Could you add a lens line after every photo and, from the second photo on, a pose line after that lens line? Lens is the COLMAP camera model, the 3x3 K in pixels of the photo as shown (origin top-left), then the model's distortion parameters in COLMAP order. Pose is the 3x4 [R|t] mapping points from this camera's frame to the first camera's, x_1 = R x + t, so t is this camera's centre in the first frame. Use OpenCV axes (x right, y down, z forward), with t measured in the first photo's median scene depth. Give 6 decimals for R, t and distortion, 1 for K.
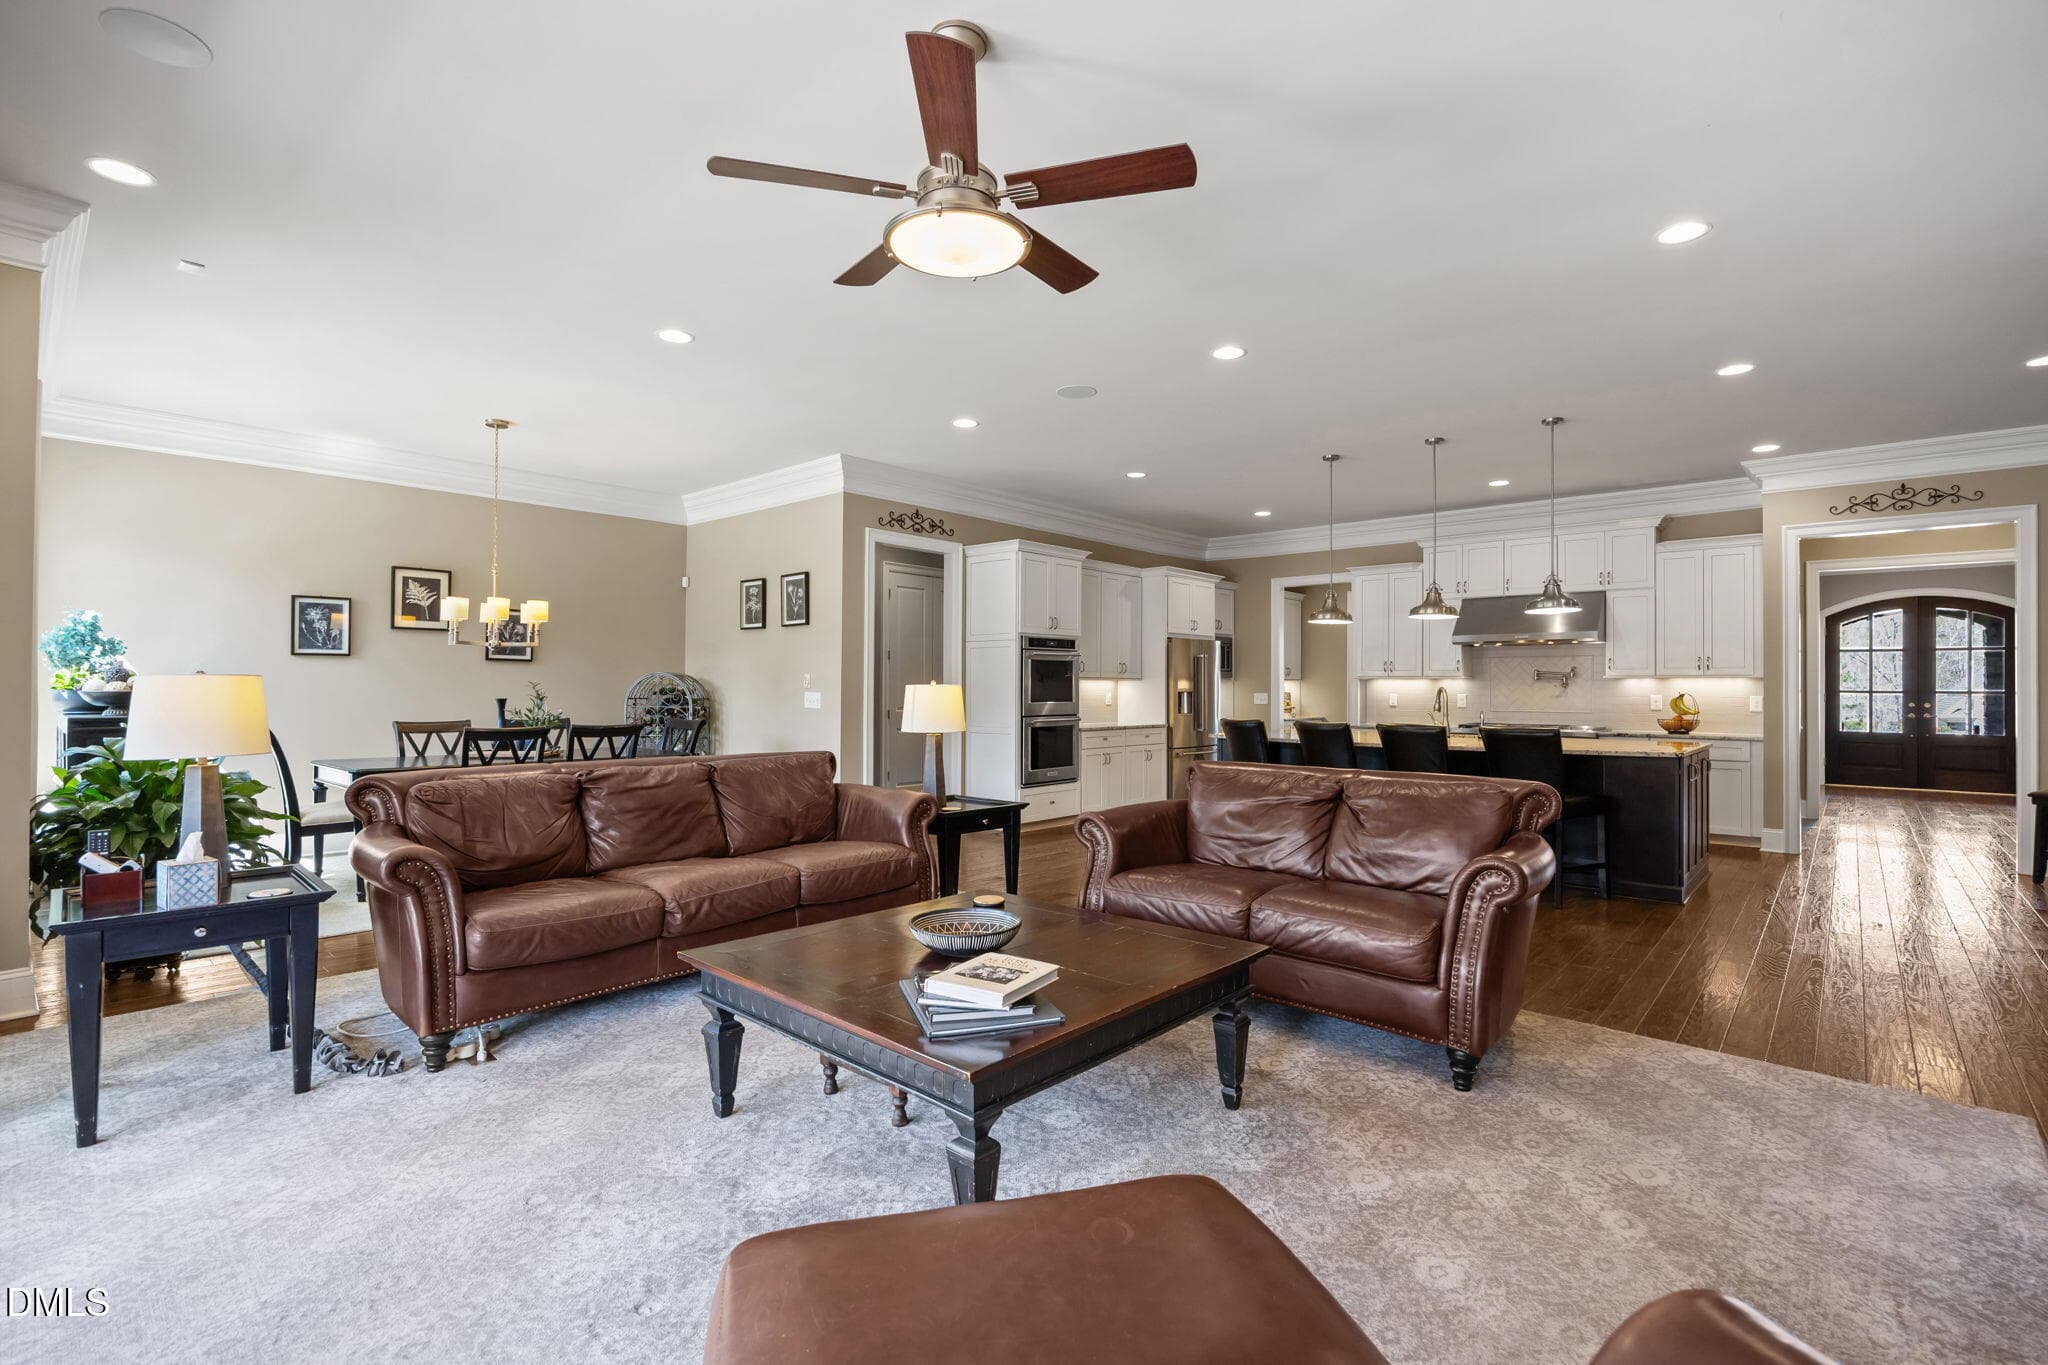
lens RADIAL K [[922.9, 0, 1024.0], [0, 922.9, 682.5], [0, 0, 1]] dist [-0.000175, 0.000025]
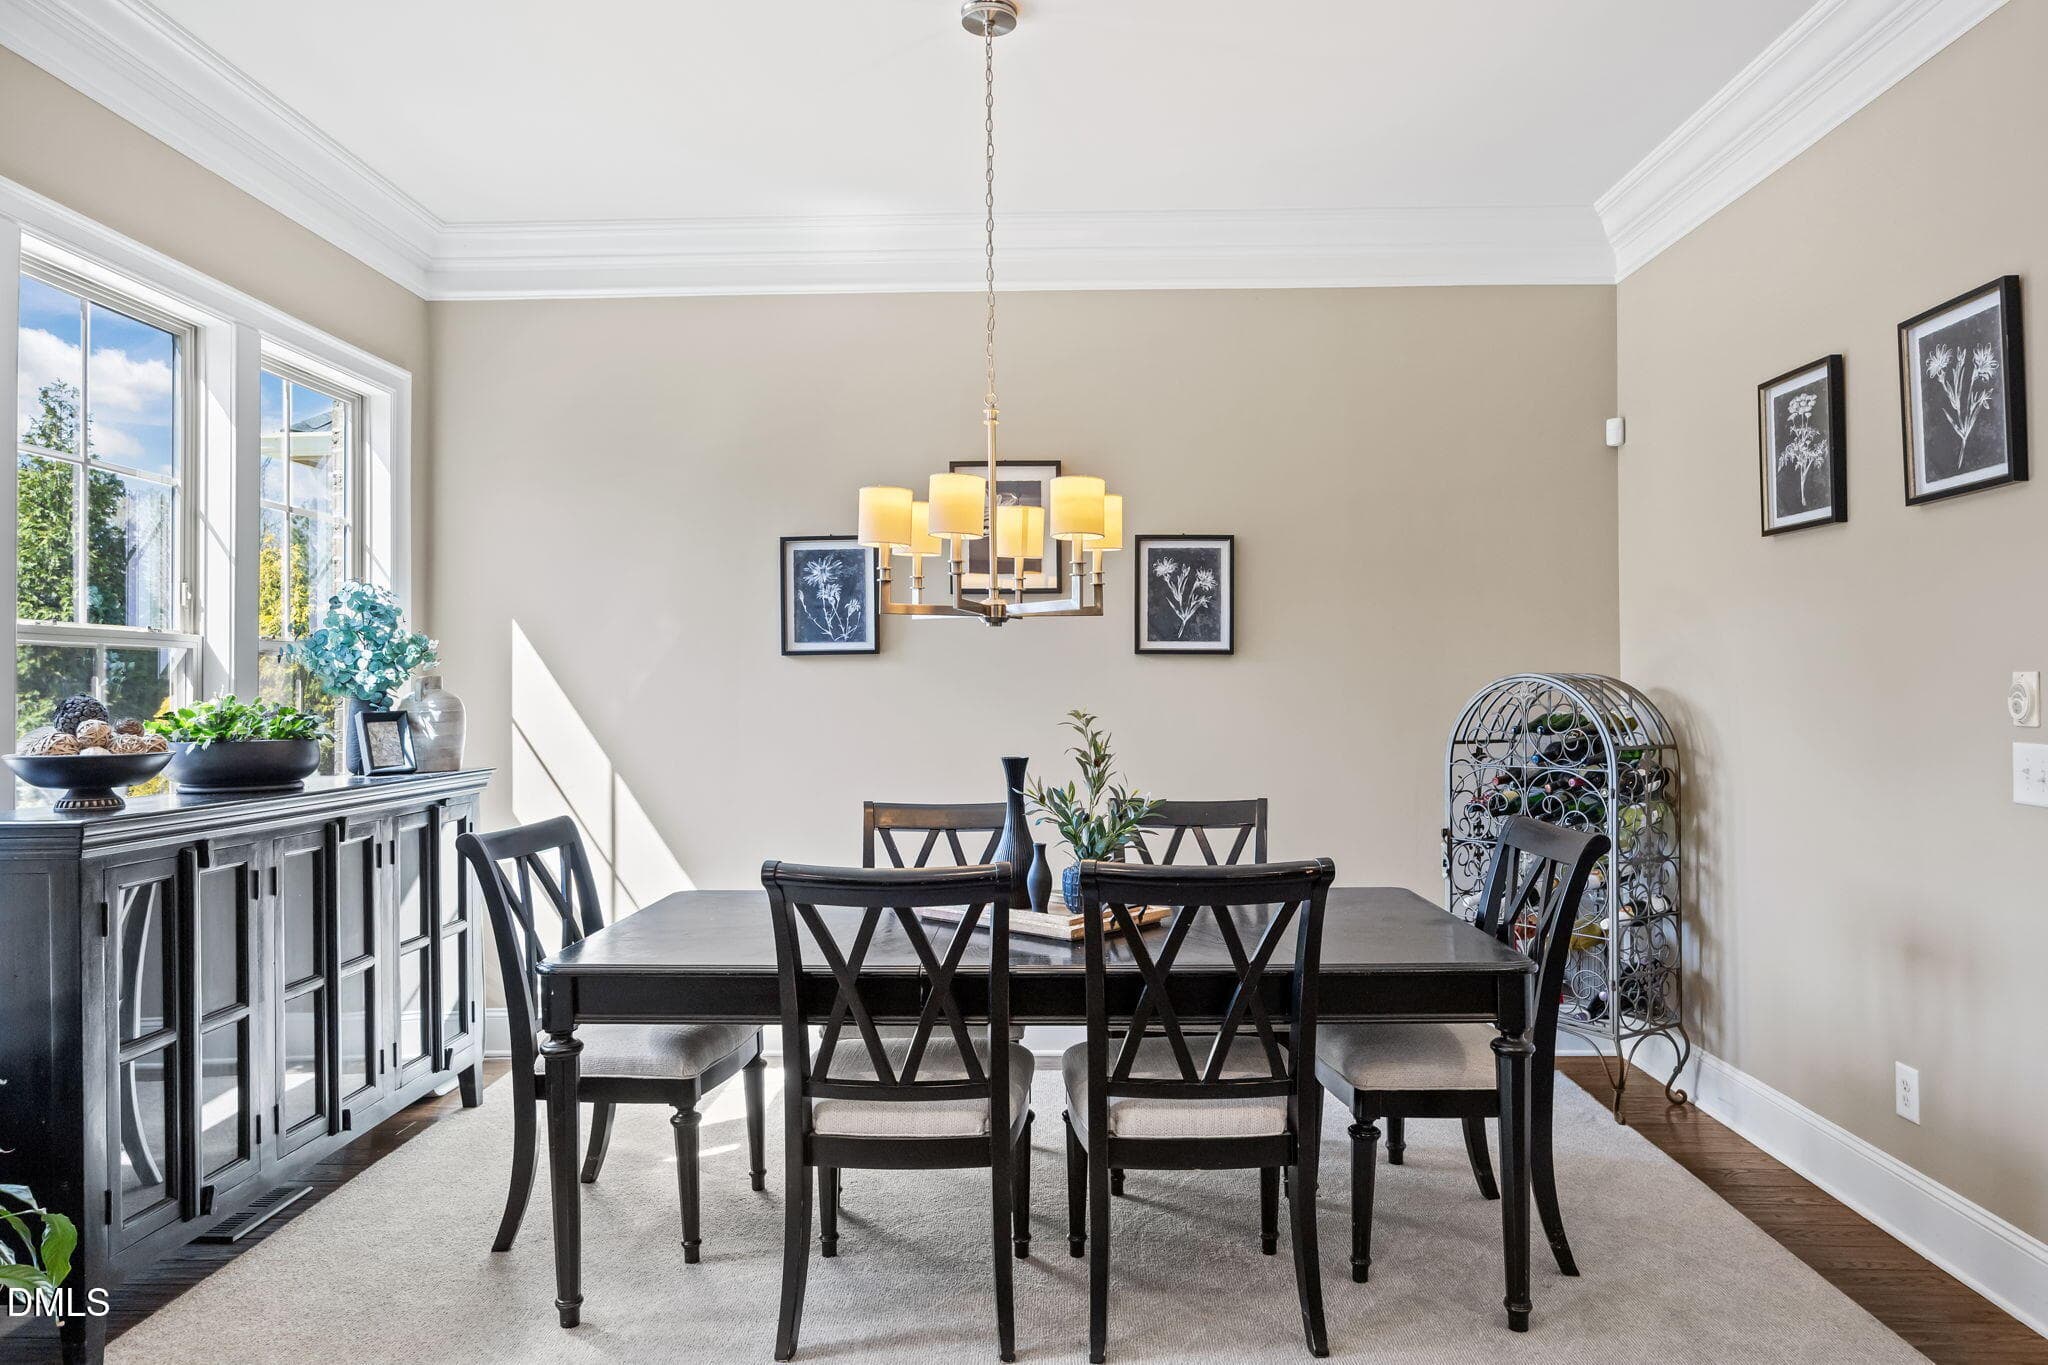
lens RADIAL K [[1283.1, 0, 1024.0], [0, 1283.1, 682.5], [0, 0, 1]] dist [-0.028675, 0.000097]
pose [[0.640355, -0.012477, -0.767977, -0.140108], [0.013336, 0.999898, -0.005124, -0.007977], [0.767963, -0.006960, 0.640456, 0.548380]]
